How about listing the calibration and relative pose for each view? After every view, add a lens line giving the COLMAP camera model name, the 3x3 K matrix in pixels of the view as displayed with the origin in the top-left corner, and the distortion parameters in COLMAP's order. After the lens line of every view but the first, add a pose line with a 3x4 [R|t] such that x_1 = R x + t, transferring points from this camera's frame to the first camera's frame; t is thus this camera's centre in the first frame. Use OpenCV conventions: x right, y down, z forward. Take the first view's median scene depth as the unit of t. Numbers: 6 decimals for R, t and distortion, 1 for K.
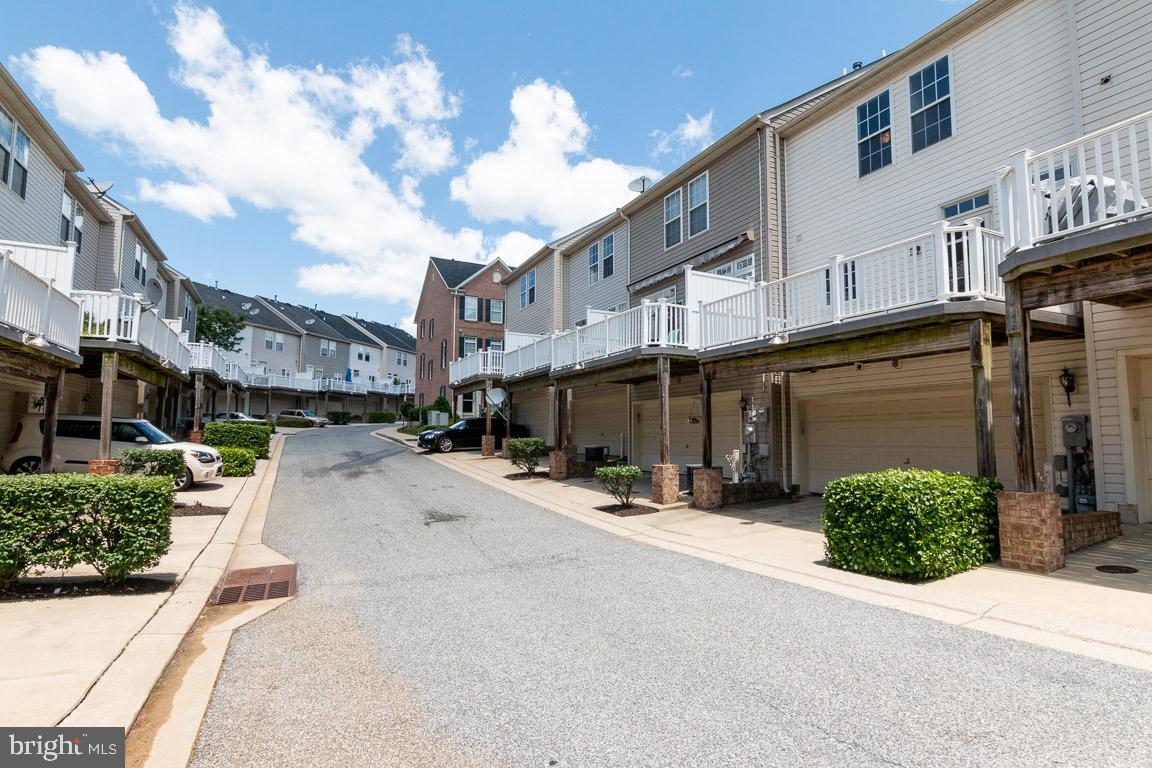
lens RADIAL K [[599.2, 0, 576.0], [0, 599.2, 384.0], [0, 0, 1]] dist [0.000402, -0.000259]
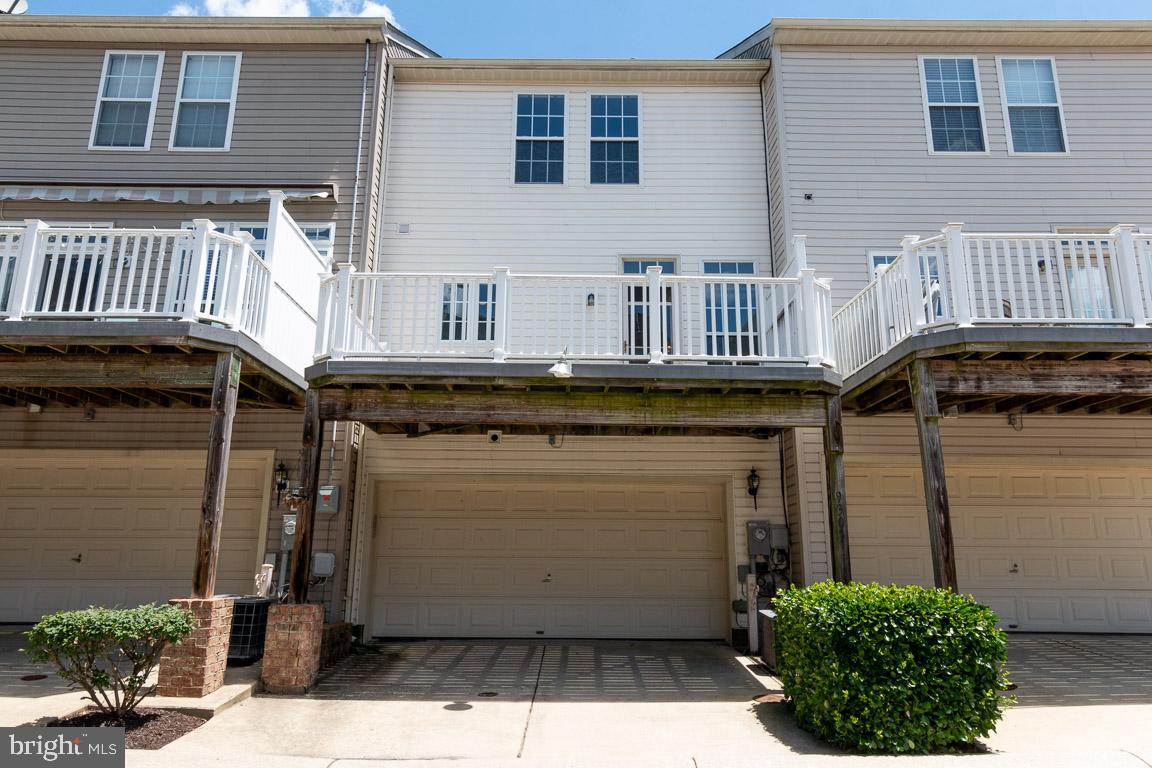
lens RADIAL K [[744.0, 0, 576.0], [0, 744.0, 384.0], [0, 0, 1]] dist [-0.002598, 0.002748]
pose [[0.430421, 0.210872, 0.877651, -0.246004], [-0.087426, 0.977496, -0.191985, 0.066167], [-0.898384, 0.005905, 0.439171, 0.543082]]
